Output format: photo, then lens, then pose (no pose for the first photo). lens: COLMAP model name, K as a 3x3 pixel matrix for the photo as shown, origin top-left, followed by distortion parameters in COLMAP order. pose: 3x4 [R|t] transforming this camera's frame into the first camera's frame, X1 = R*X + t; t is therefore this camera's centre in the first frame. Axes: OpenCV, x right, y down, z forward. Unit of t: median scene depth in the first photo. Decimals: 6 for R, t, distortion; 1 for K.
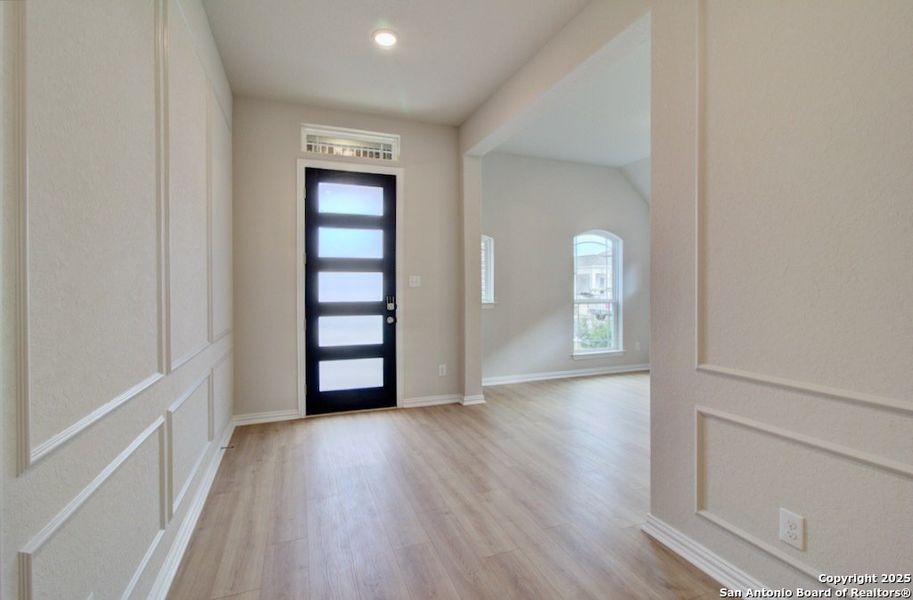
lens RADIAL K [[426.3, 0, 442.4], [0, 426.3, 298.2], [0, 0, 1]] dist [-0.009258, 0.004569]
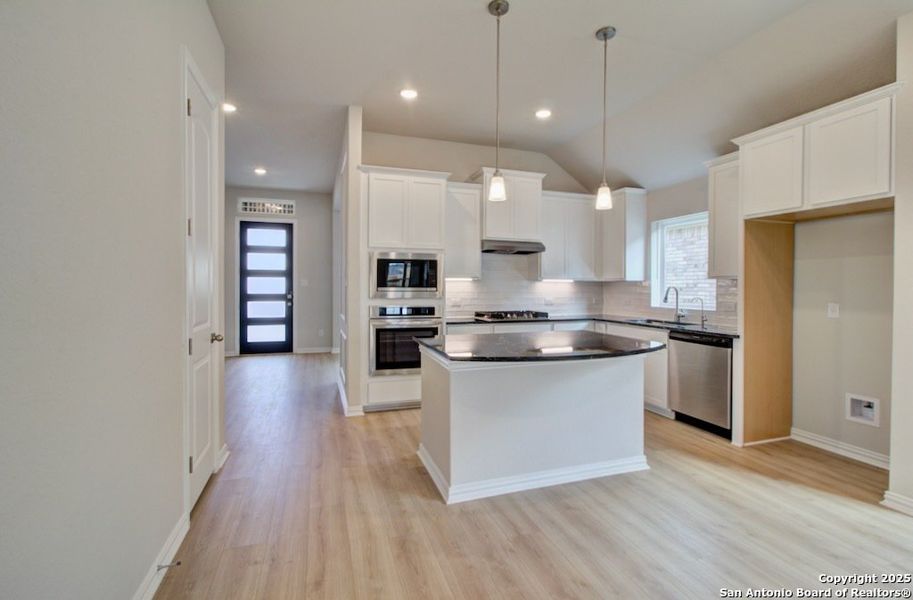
lens RADIAL K [[426.3, 0, 459.6], [0, 426.3, 293.4], [0, 0, 1]] dist [-0.009258, 0.004569]
pose [[0.999586, 0.009872, -0.027024, 0.641925], [-0.009867, 0.999951, 0.000300, -0.000547], [0.027025, -0.000033, 0.999635, -0.772375]]
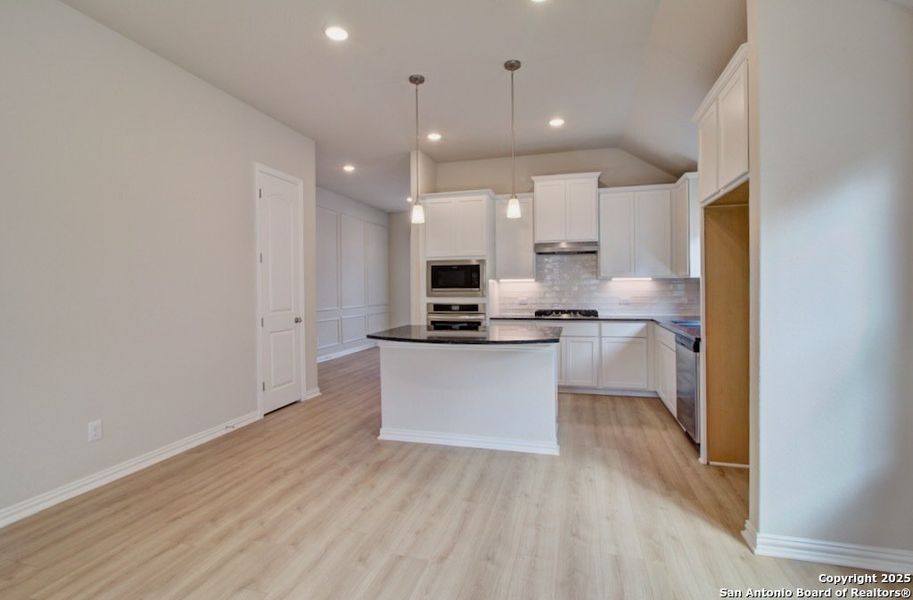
lens RADIAL K [[426.3, 0, 446.1], [0, 426.3, 307.1], [0, 0, 1]] dist [-0.009258, 0.004569]
pose [[0.805675, 0.026193, -0.591778, 1.187368], [-0.003455, 0.999213, 0.039522, -0.007153], [0.592348, -0.029797, 0.805131, -0.785475]]
